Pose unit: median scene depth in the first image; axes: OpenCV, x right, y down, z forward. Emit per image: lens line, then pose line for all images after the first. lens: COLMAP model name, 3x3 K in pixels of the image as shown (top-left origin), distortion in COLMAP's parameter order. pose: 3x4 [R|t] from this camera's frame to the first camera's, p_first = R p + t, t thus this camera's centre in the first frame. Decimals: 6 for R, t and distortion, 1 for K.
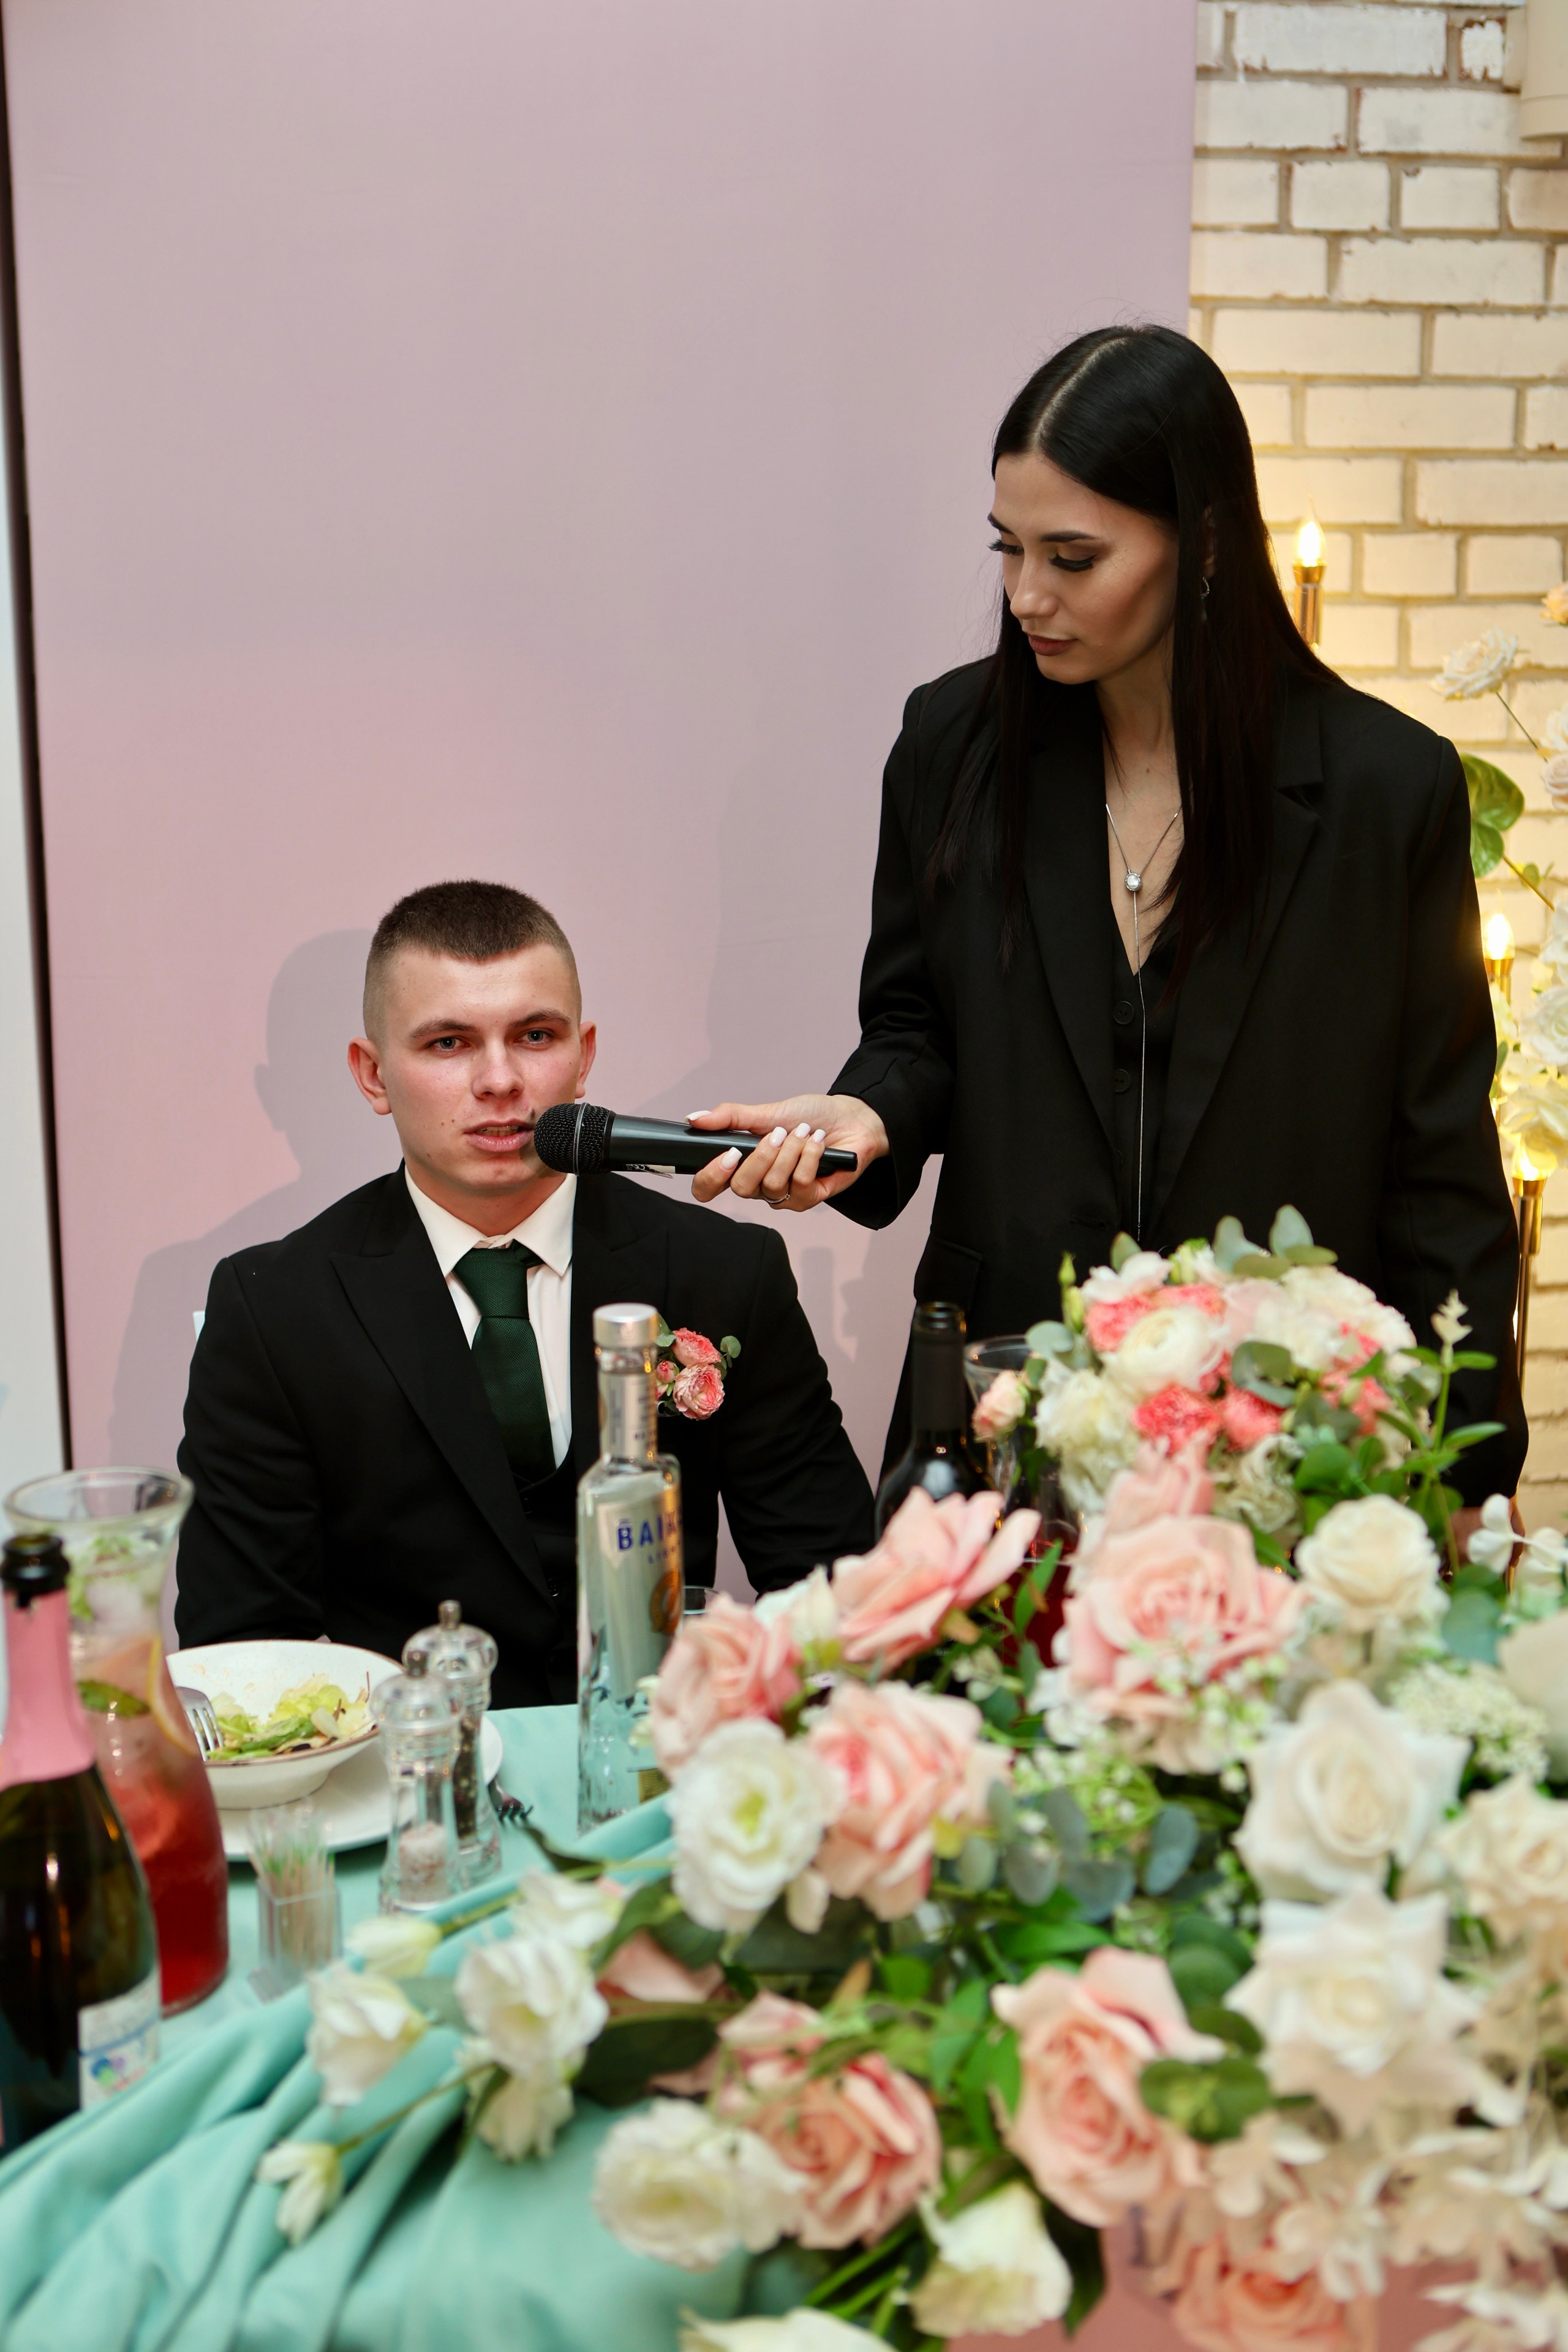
lens RADIAL K [[3061.6, 0, 784.0], [0, 3061.6, 1176.0], [0, 0, 1]] dist [0.478713, -1.538178]
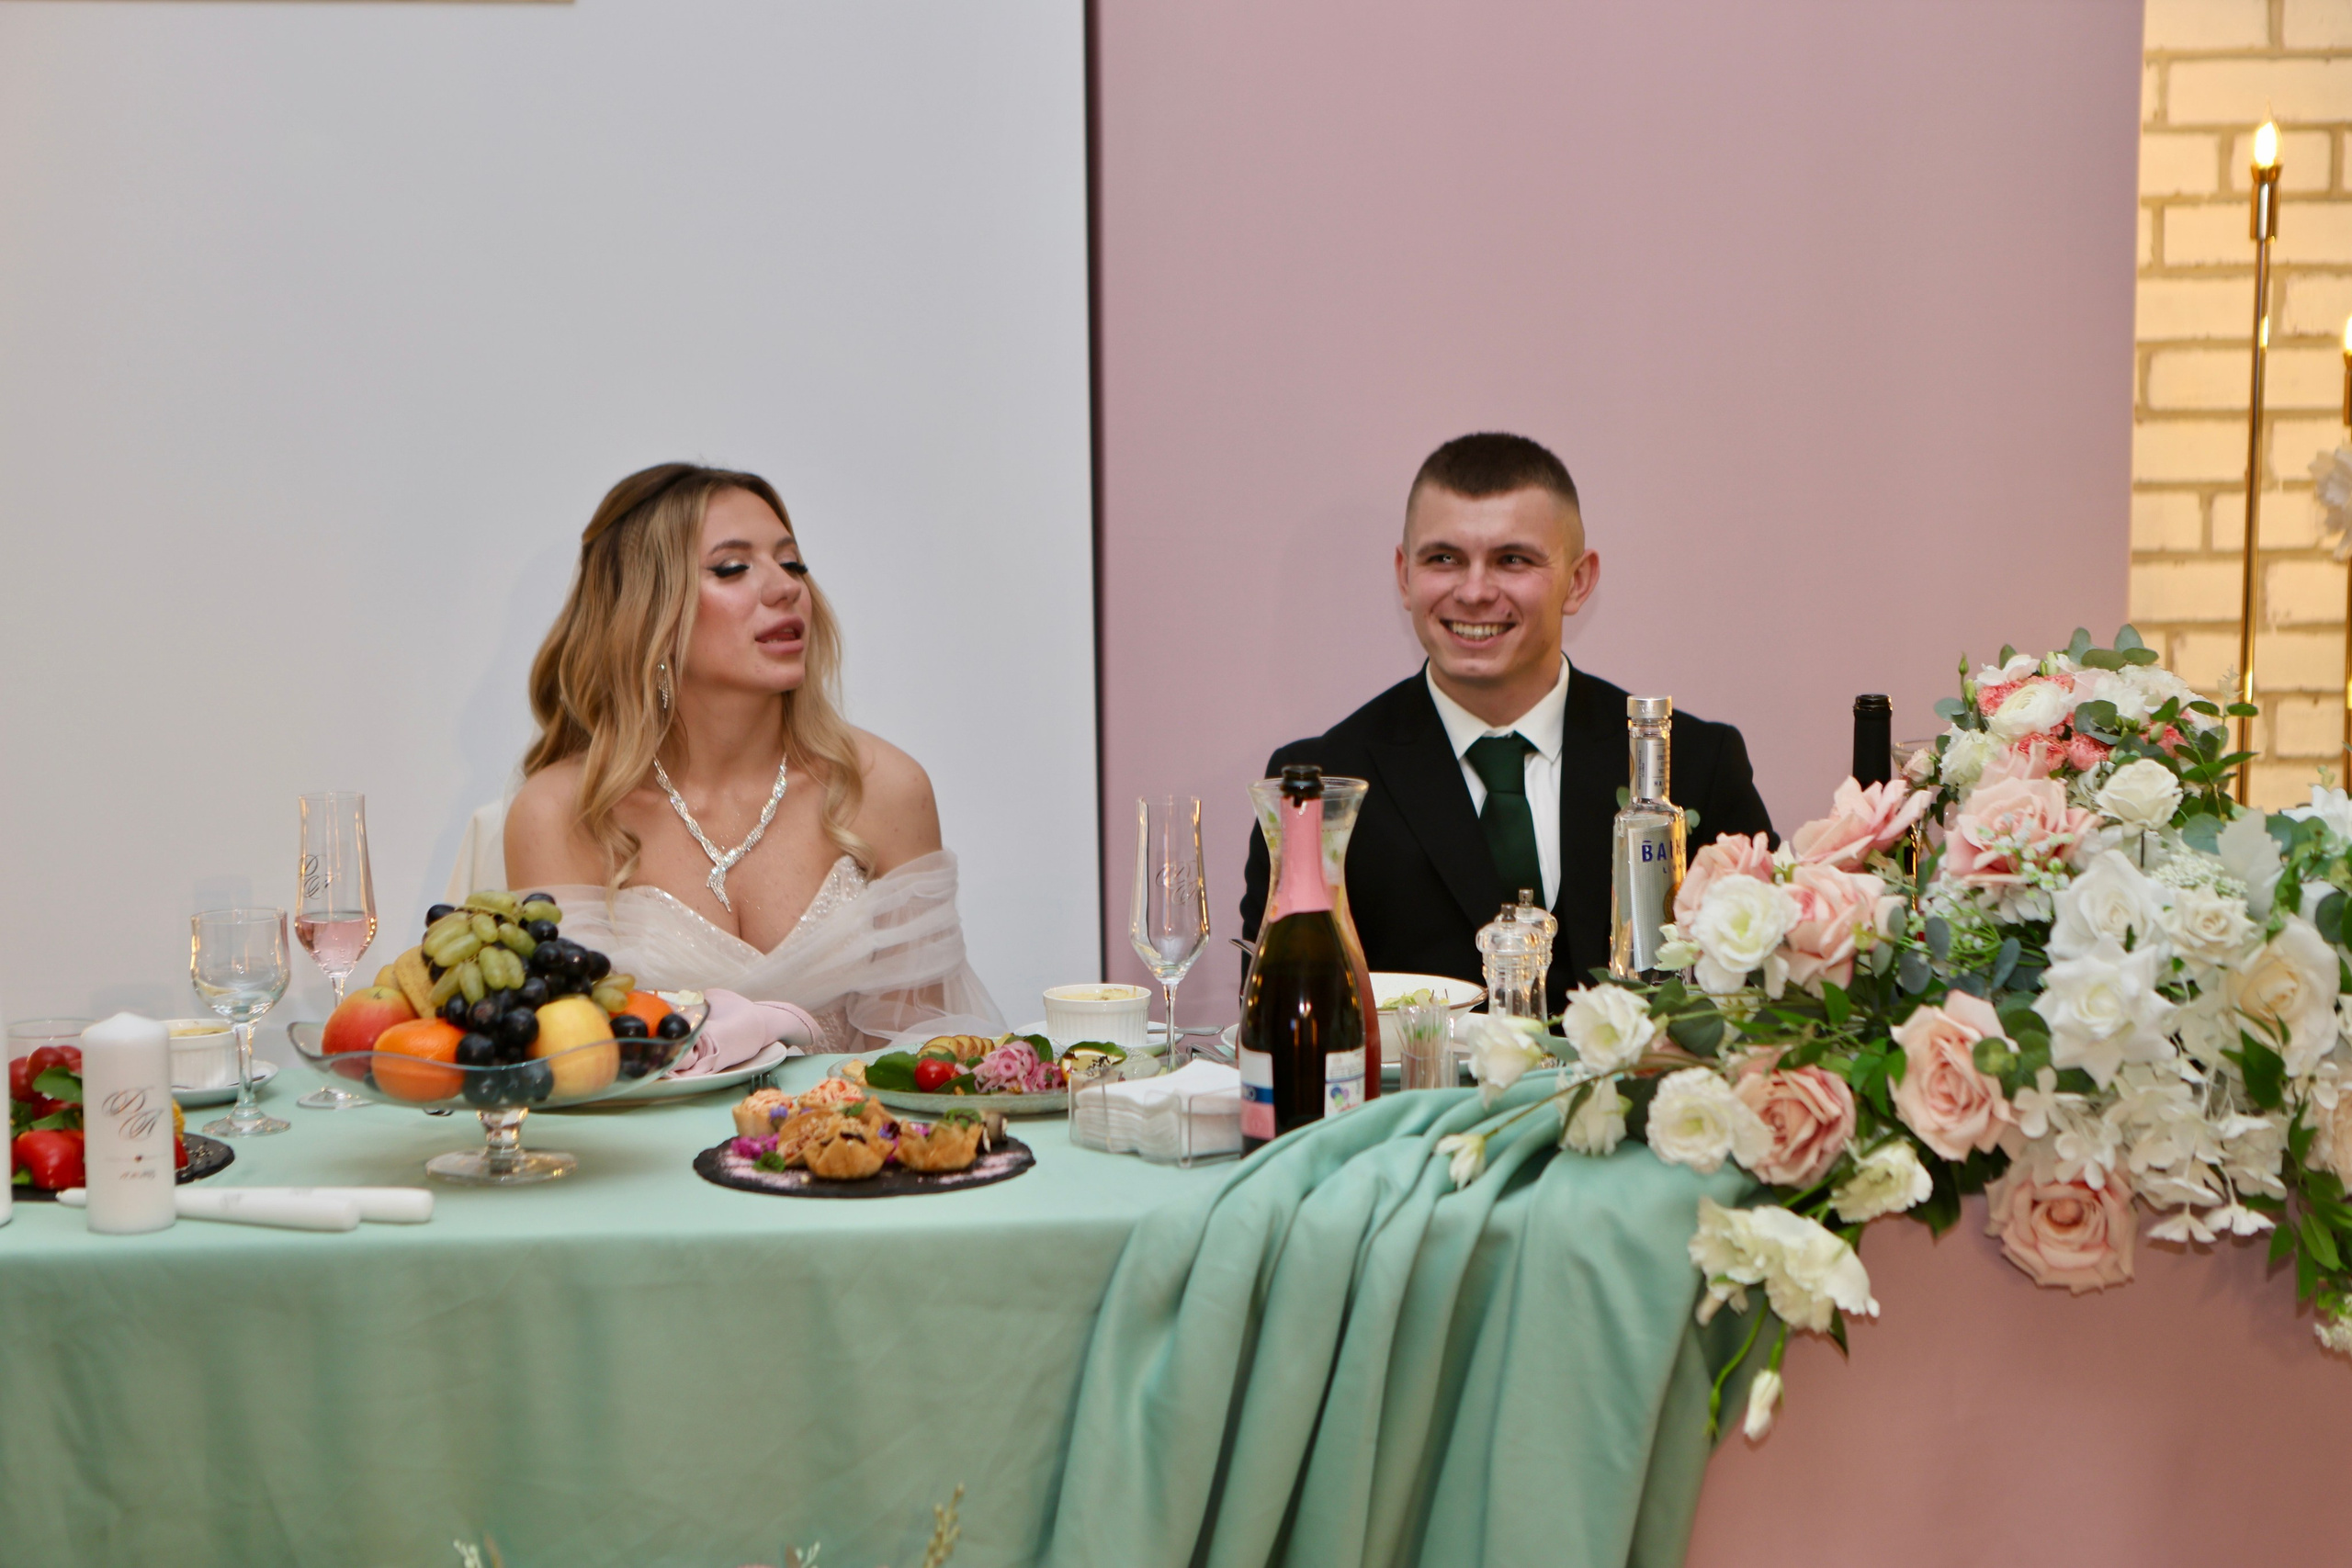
lens RADIAL K [[4678.4, 0, 1176.0], [0, 4678.4, 784.0], [0, 0, 1]] dist [0.238985, 0.056806]
pose [[0.994001, 0.012680, -0.108635, -0.038189], [-0.019424, 0.997933, -0.061253, 0.279327], [0.107633, 0.062996, 0.992193, -1.452242]]
